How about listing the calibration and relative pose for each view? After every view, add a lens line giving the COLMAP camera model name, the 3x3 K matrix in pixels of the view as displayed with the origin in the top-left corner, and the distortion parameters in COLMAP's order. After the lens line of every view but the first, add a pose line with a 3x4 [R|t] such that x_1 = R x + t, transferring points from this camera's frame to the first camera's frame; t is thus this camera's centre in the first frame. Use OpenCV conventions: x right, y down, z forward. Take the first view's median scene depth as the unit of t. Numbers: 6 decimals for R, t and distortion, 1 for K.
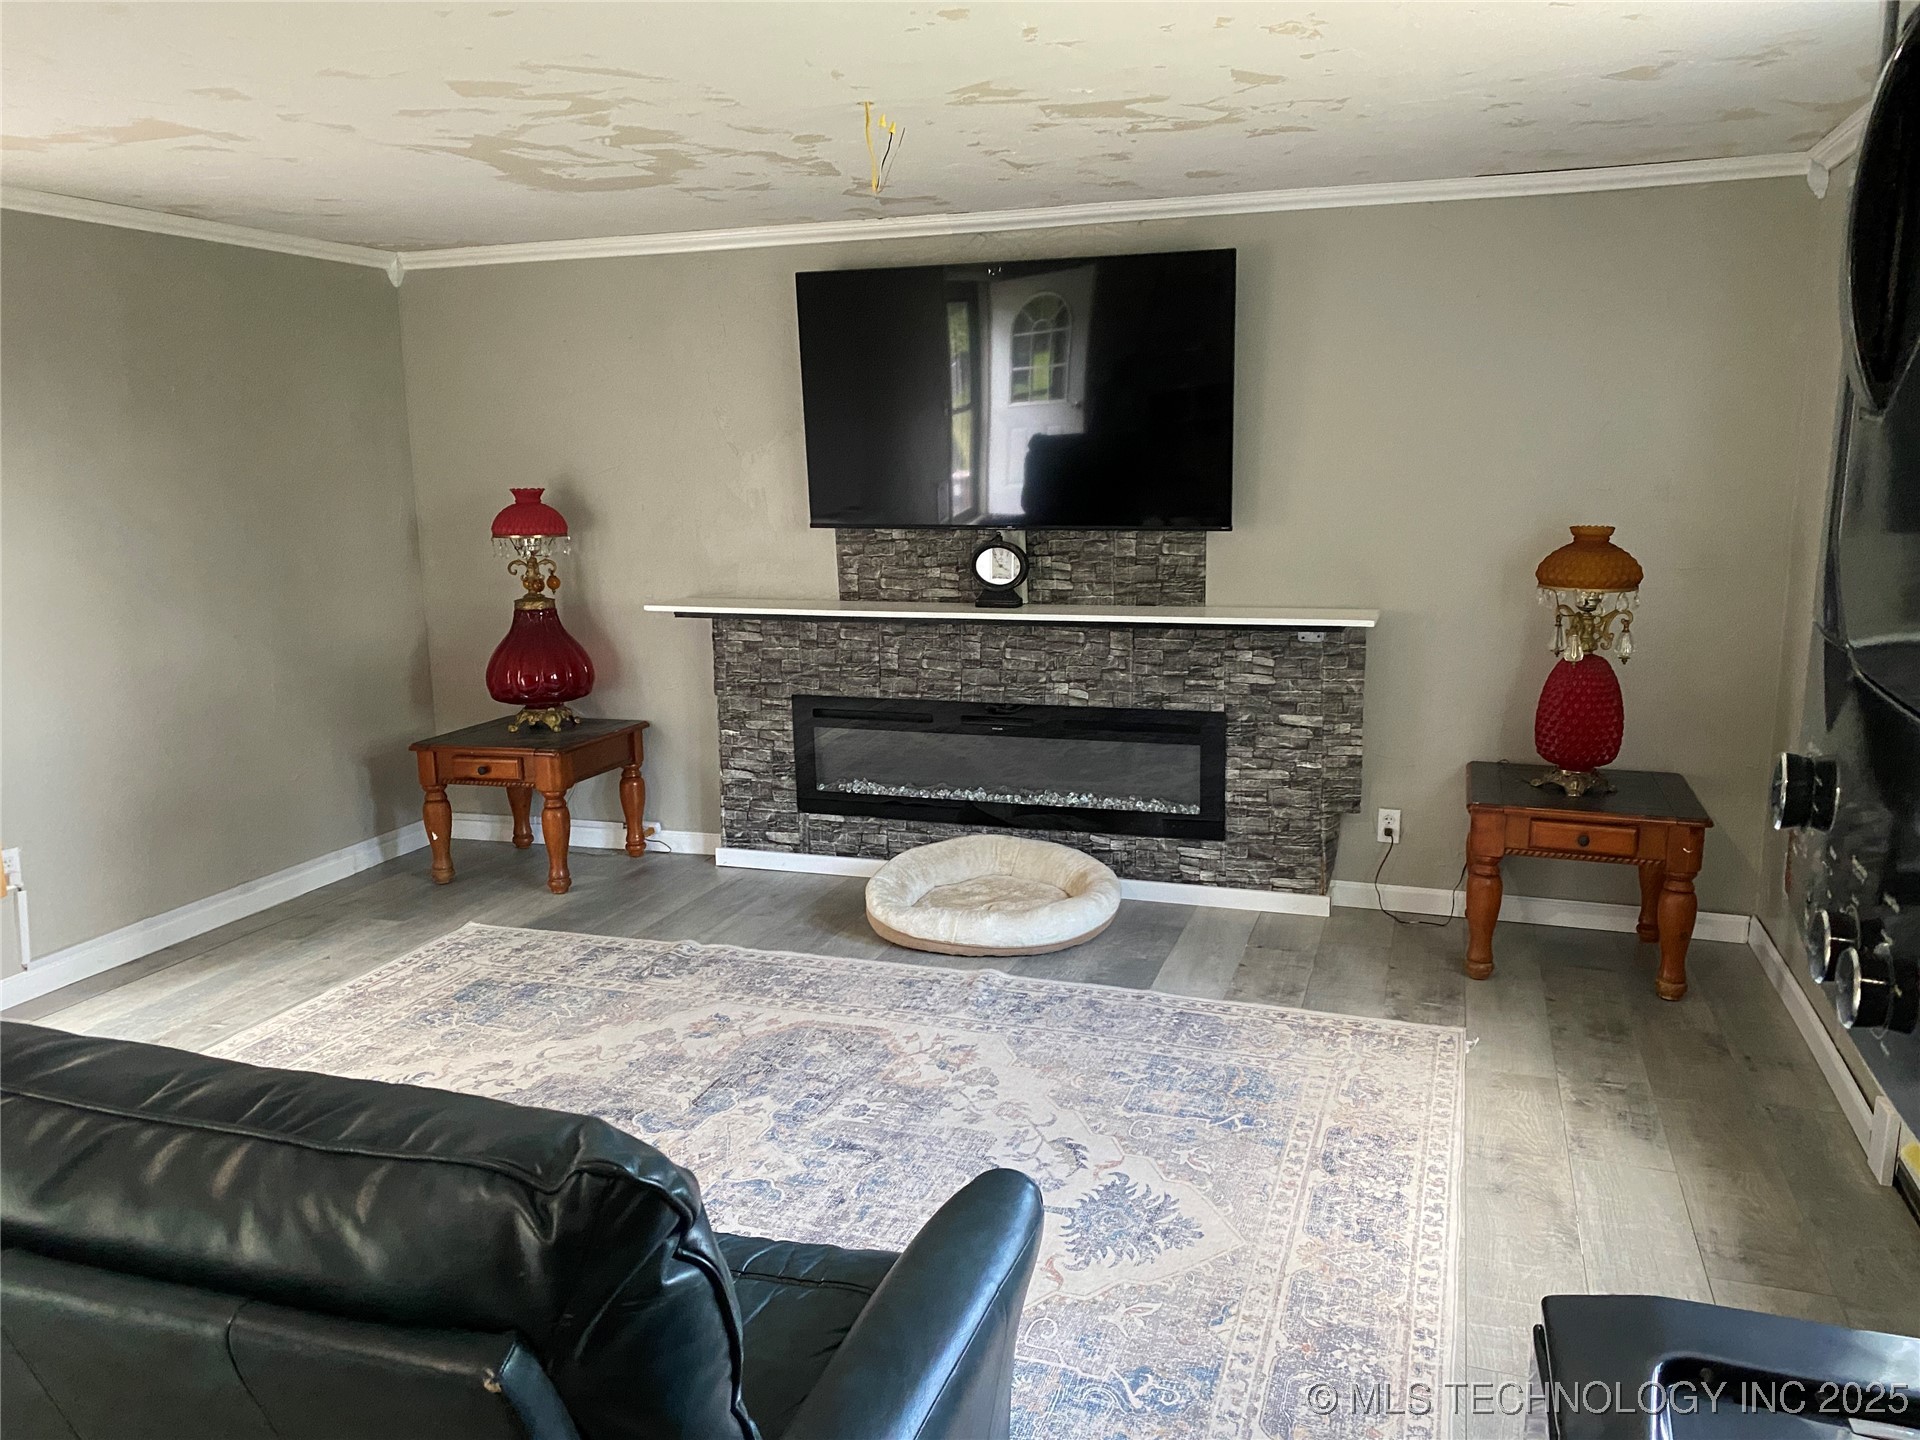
lens RADIAL K [[1469.7, 0, 966.4], [0, 1469.7, 717.0], [0, 0, 1]] dist [0.026029, -0.029836]
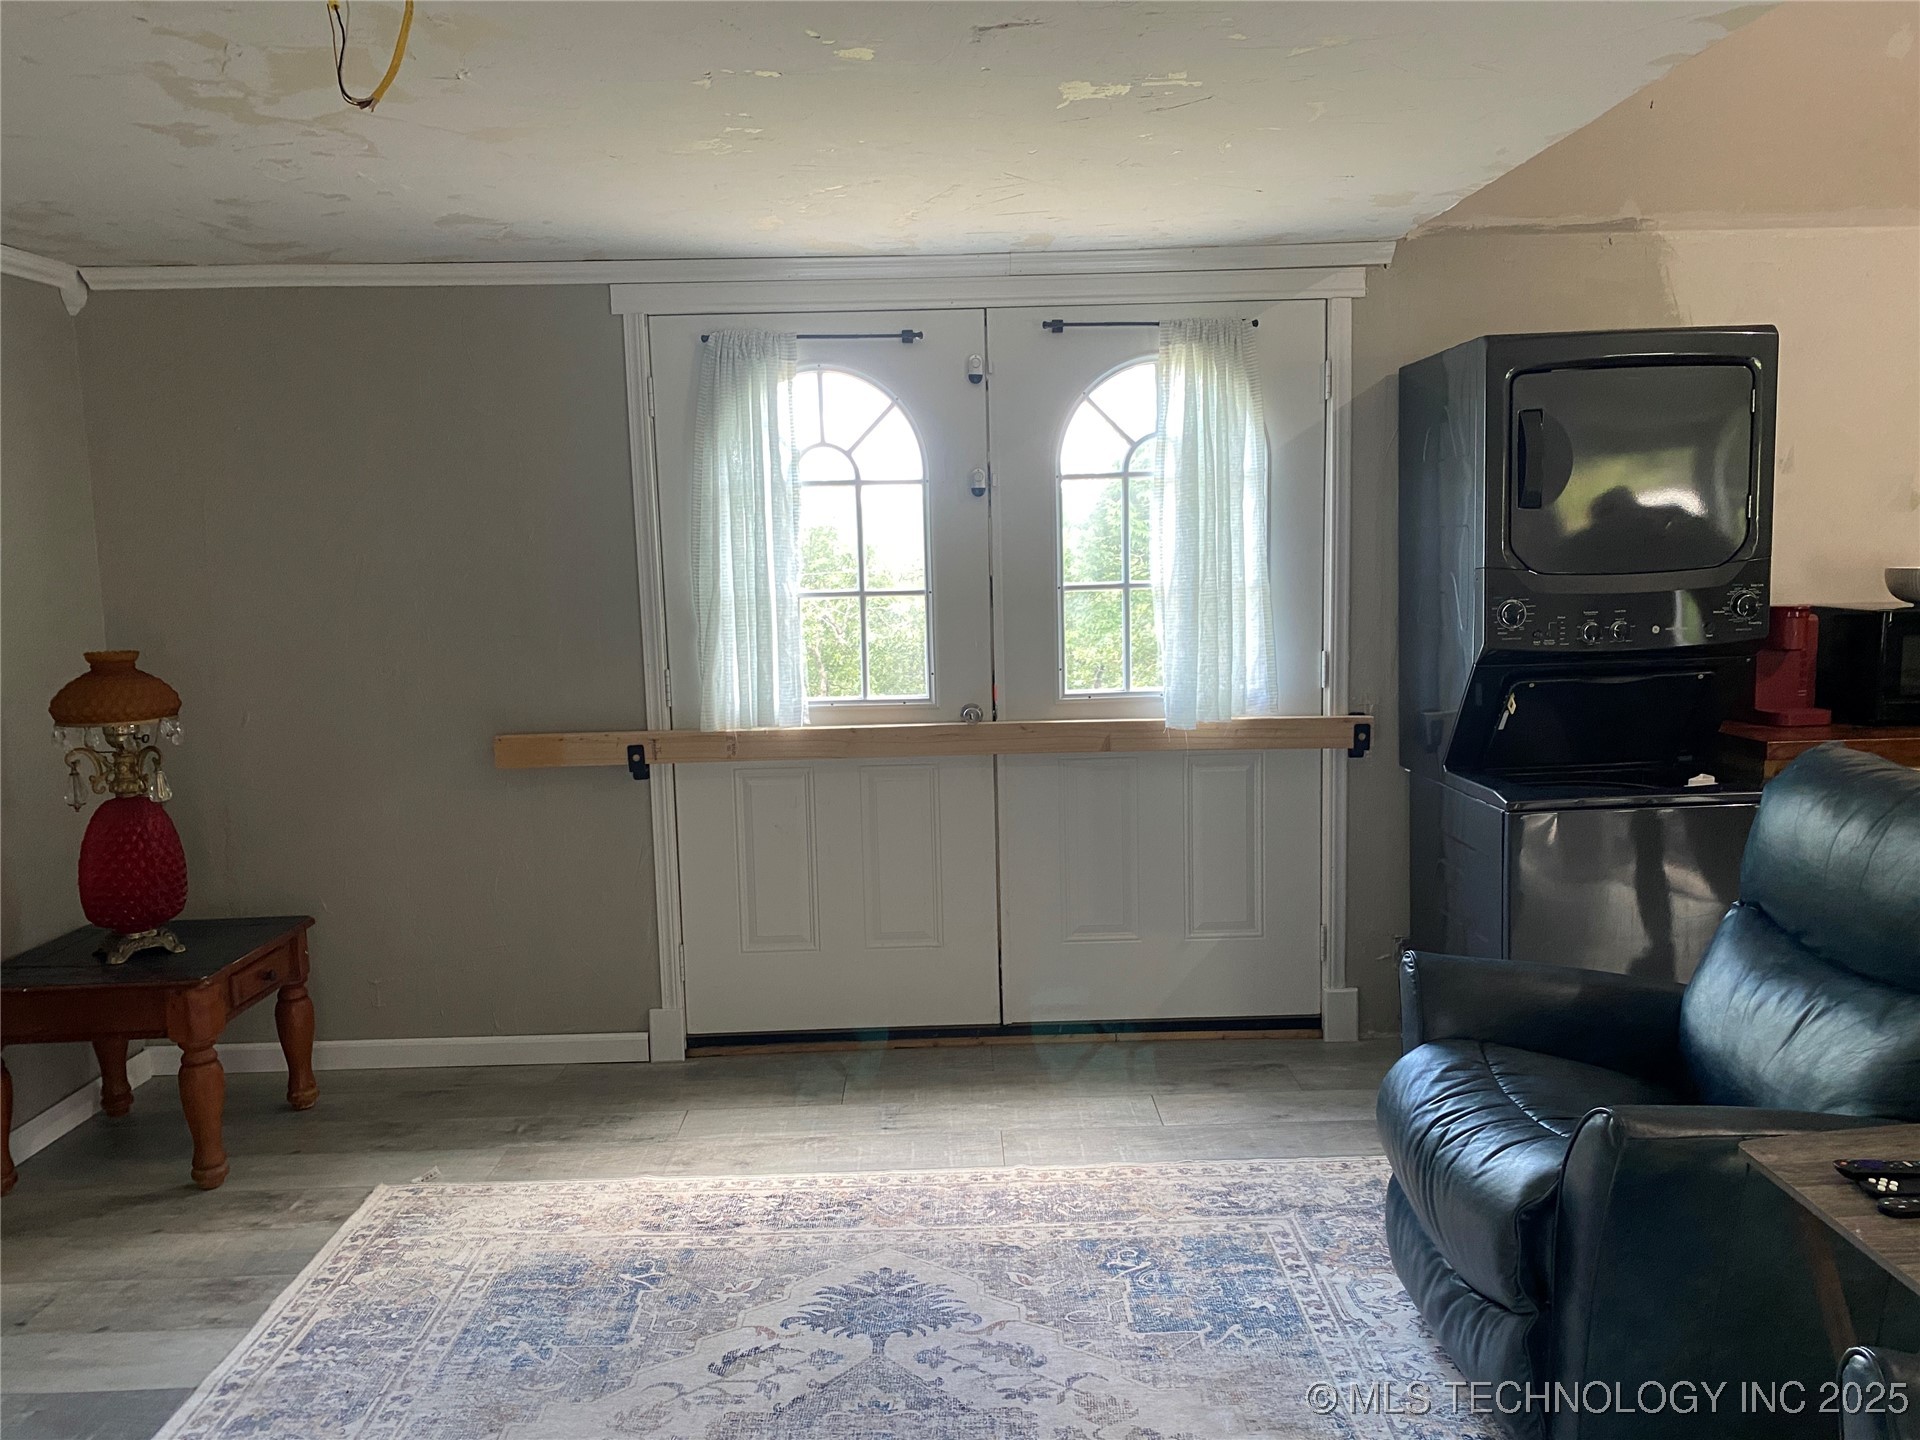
lens RADIAL K [[1469.7, 0, 969.3], [0, 1469.7, 723.9], [0, 0, 1]] dist [0.026029, -0.029836]
pose [[-0.335893, -0.098381, 0.936748, -0.484084], [0.200635, 0.964232, 0.173210, -0.117481], [-0.920283, 0.246125, -0.304140, 0.694237]]
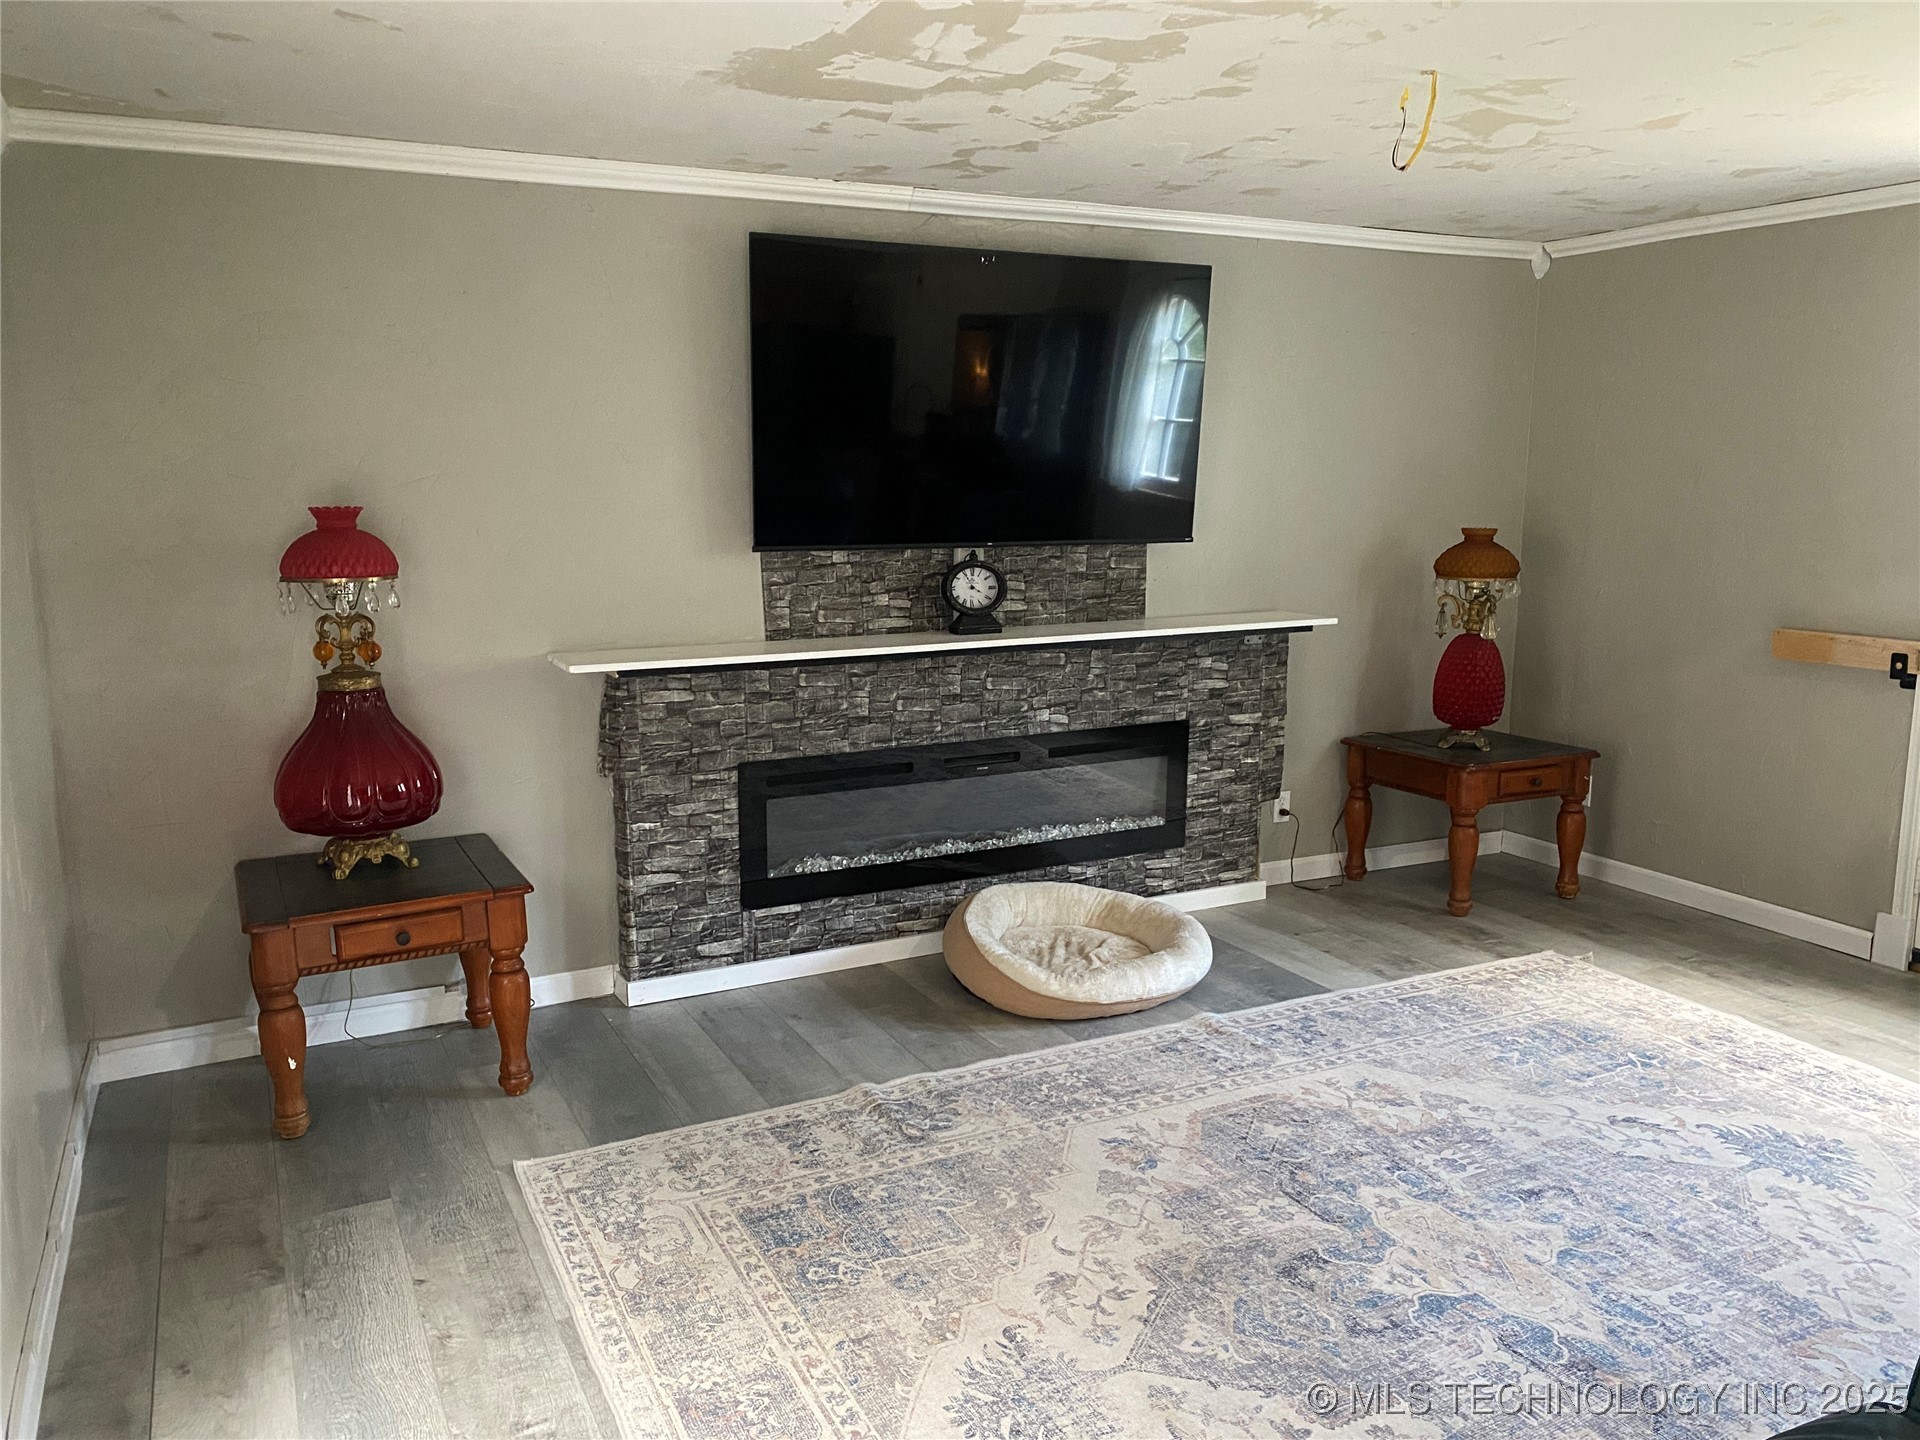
lens RADIAL K [[1469.7, 0, 965.0], [0, 1469.7, 713.6], [0, 0, 1]] dist [0.026029, -0.029836]
pose [[0.699664, -0.103444, 0.706944, -0.639478], [0.122906, 0.992139, 0.023536, -0.049404], [-0.703821, 0.070421, 0.706878, 0.383847]]
